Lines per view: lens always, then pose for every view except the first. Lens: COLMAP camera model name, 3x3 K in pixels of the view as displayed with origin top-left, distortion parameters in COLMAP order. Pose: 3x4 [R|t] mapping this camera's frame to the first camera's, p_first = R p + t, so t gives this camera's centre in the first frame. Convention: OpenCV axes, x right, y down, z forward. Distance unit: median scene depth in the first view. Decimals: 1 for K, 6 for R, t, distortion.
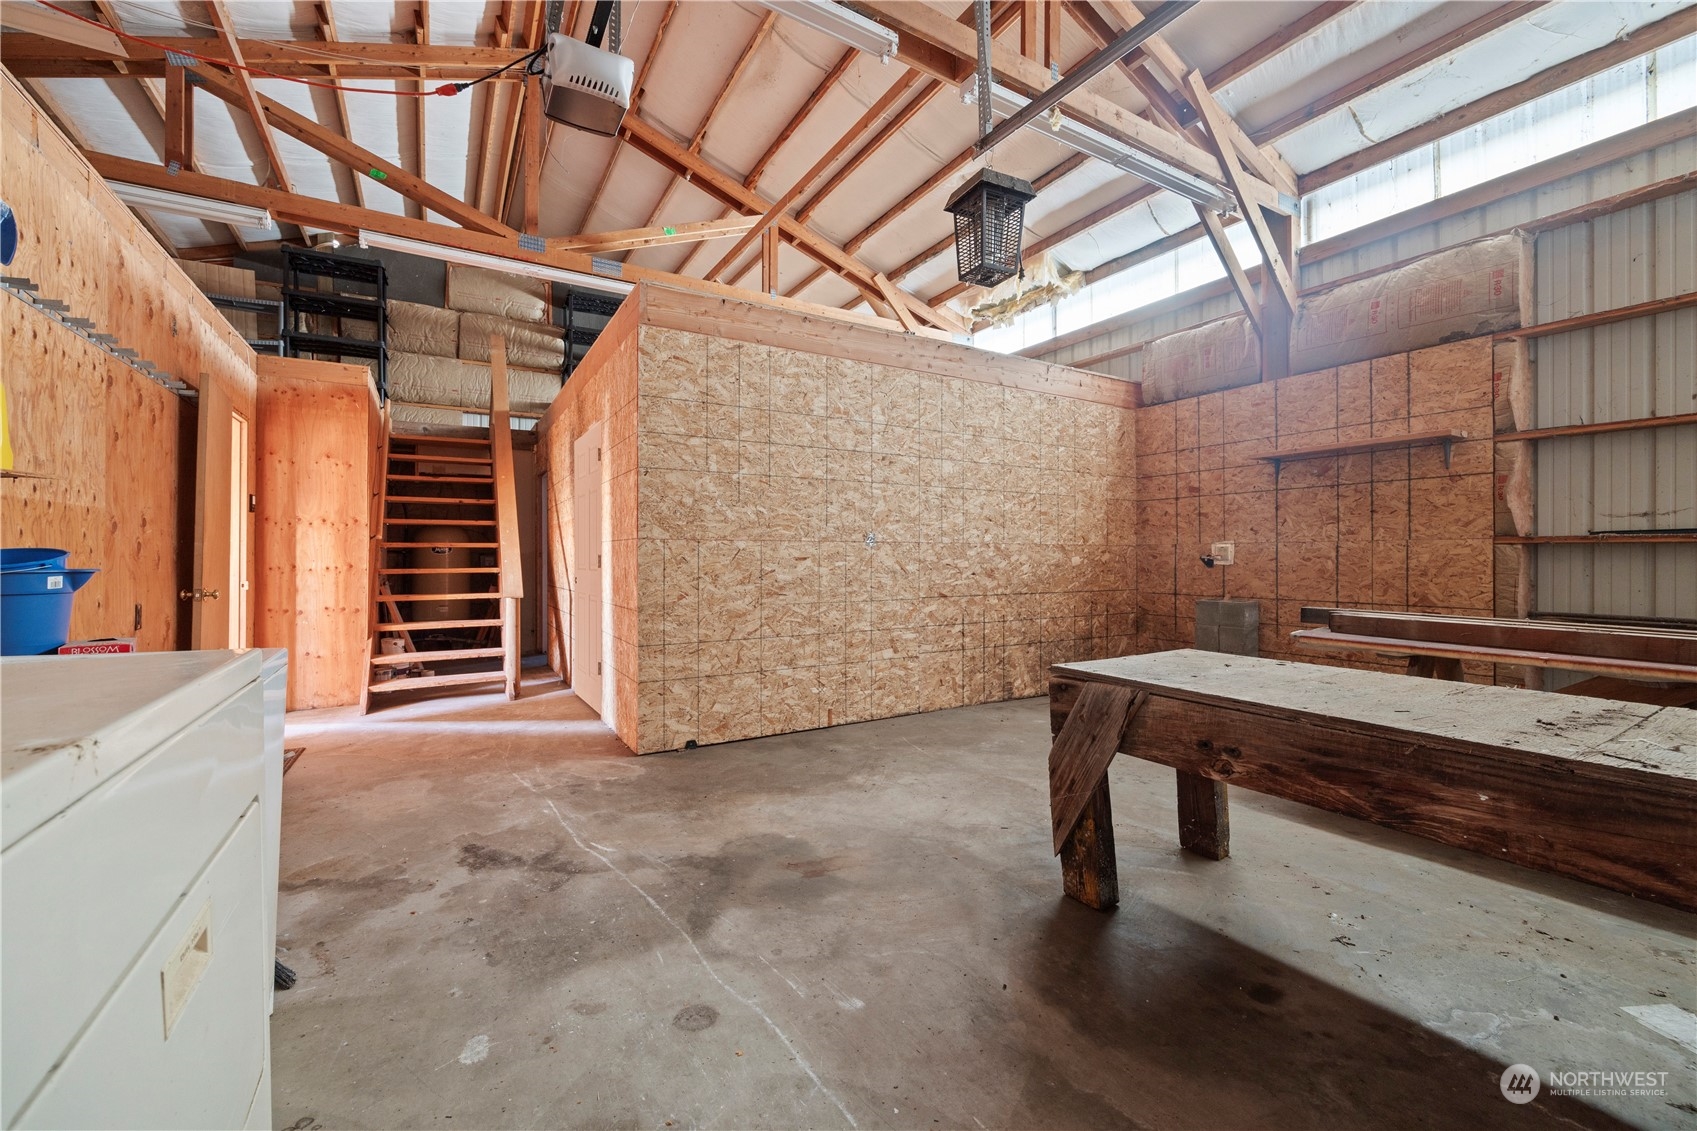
lens RADIAL K [[679.5, 0, 848.2], [0, 679.5, 559.6], [0, 0, 1]] dist [-0.001840, 0.000562]
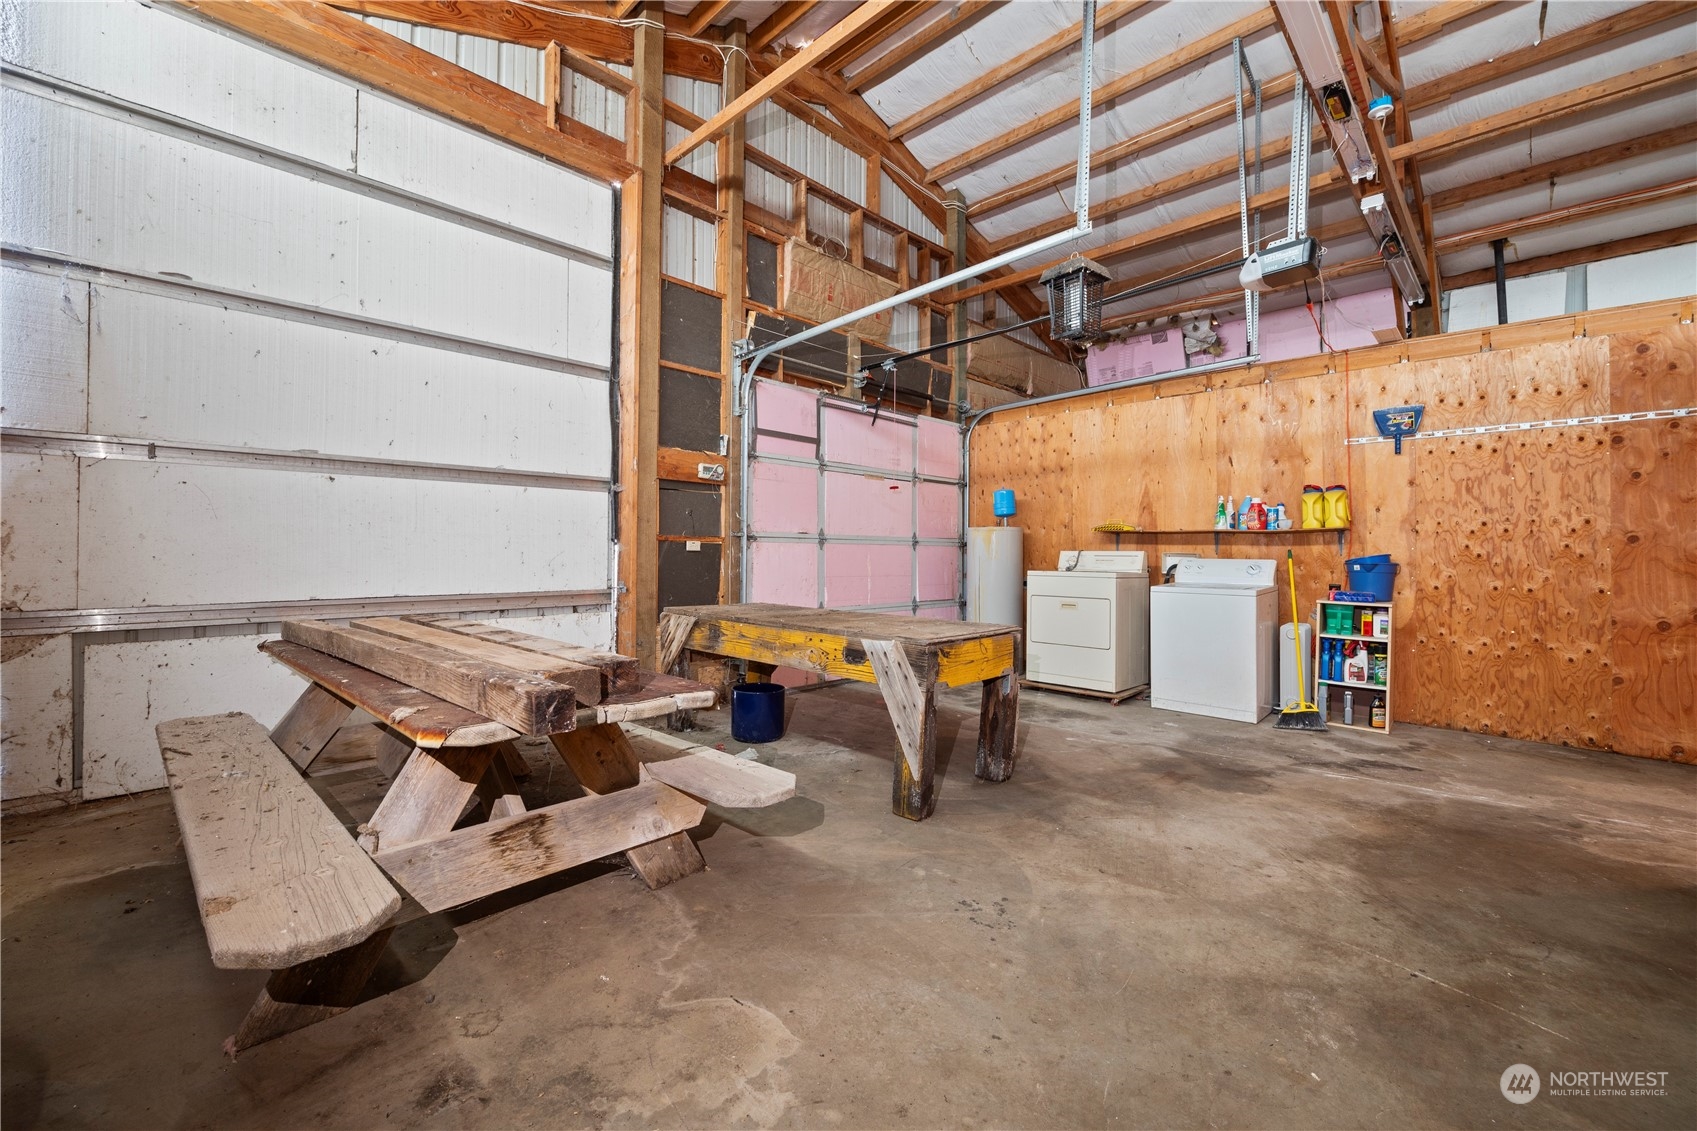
lens RADIAL K [[688.2, 0, 830.9], [0, 688.2, 564.5], [0, 0, 1]] dist [-0.002493, -0.000514]
pose [[-0.971877, -0.004545, -0.235445, 0.599299], [-0.010071, 0.999701, 0.022274, -0.006386], [0.235273, 0.024019, -0.971632, 1.338394]]
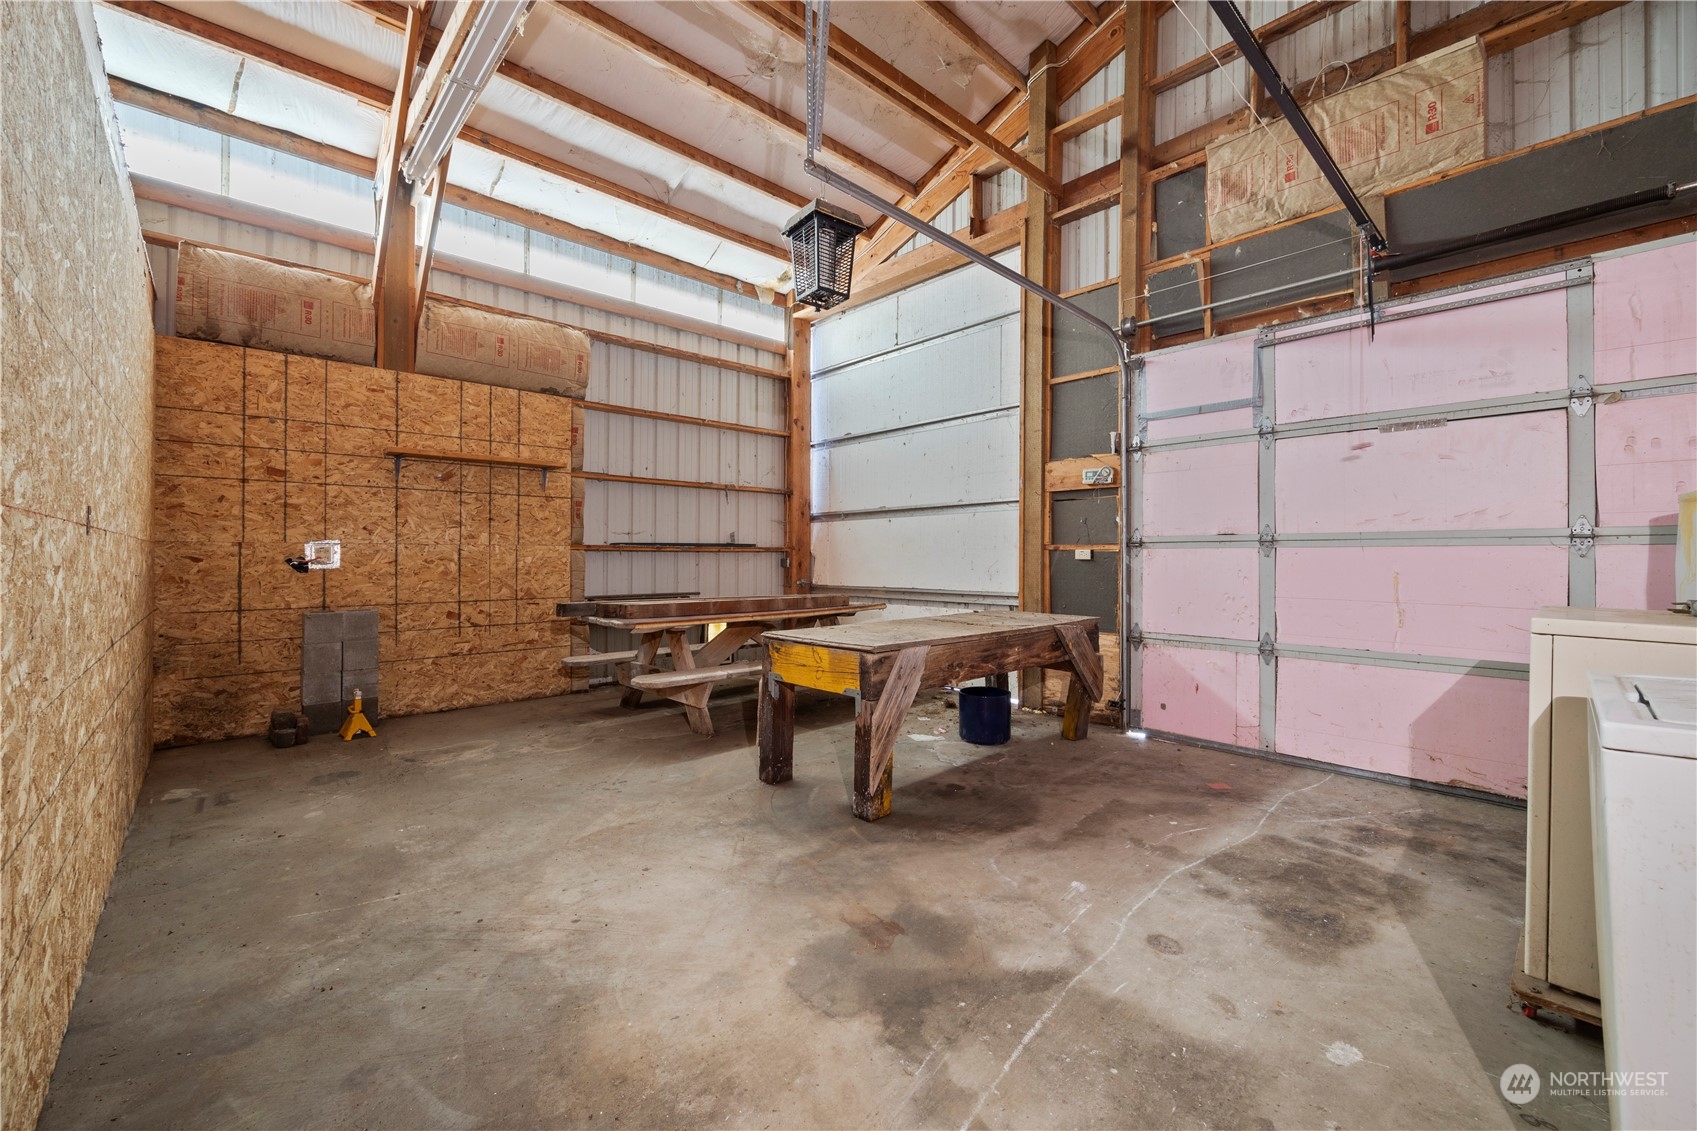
lens RADIAL K [[679.5, 0, 848.2], [0, 679.5, 559.6], [0, 0, 1]] dist [-0.001840, 0.000562]
pose [[-0.200533, -0.003432, 0.979681, -0.527357], [0.003474, 0.999985, 0.004214, -0.006920], [-0.979681, 0.004248, -0.200518, 0.730342]]
